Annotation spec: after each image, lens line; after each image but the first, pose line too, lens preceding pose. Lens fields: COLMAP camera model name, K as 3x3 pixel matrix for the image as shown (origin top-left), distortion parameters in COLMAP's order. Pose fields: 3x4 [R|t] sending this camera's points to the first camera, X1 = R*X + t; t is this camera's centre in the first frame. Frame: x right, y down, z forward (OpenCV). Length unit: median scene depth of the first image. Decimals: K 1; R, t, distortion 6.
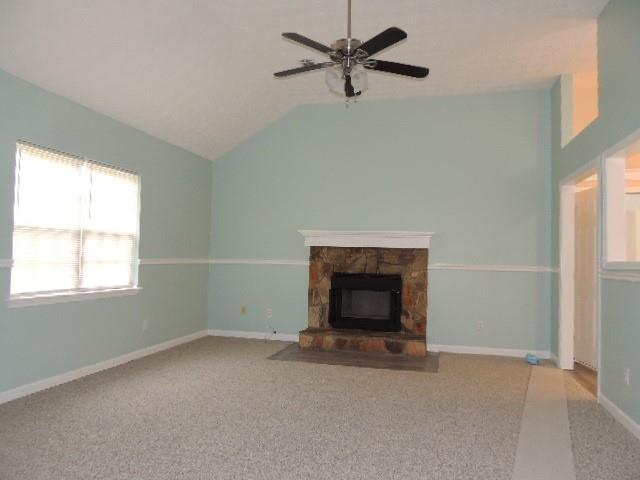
lens RADIAL K [[452.5, 0, 320.0], [0, 452.5, 240.0], [0, 0, 1]] dist [-0.001082, 0.000357]
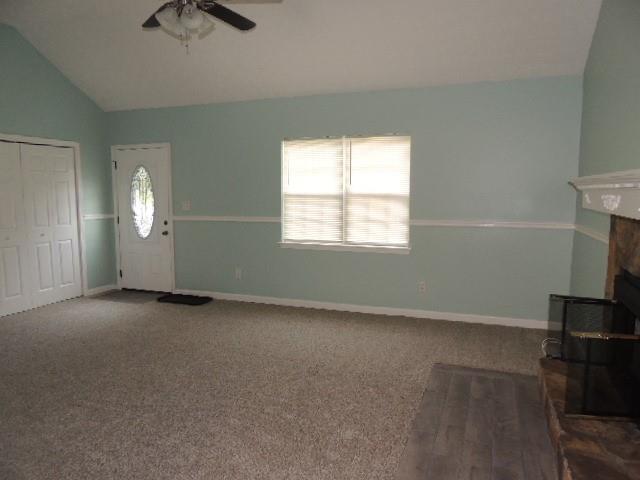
lens RADIAL K [[452.5, 0, 320.0], [0, 452.5, 240.0], [0, 0, 1]] dist [-0.001082, 0.000357]
pose [[-0.076706, 0.079499, -0.993879, 0.677464], [0.035472, 0.996403, 0.076963, 0.003599], [0.996423, -0.029351, -0.079250, 0.958718]]
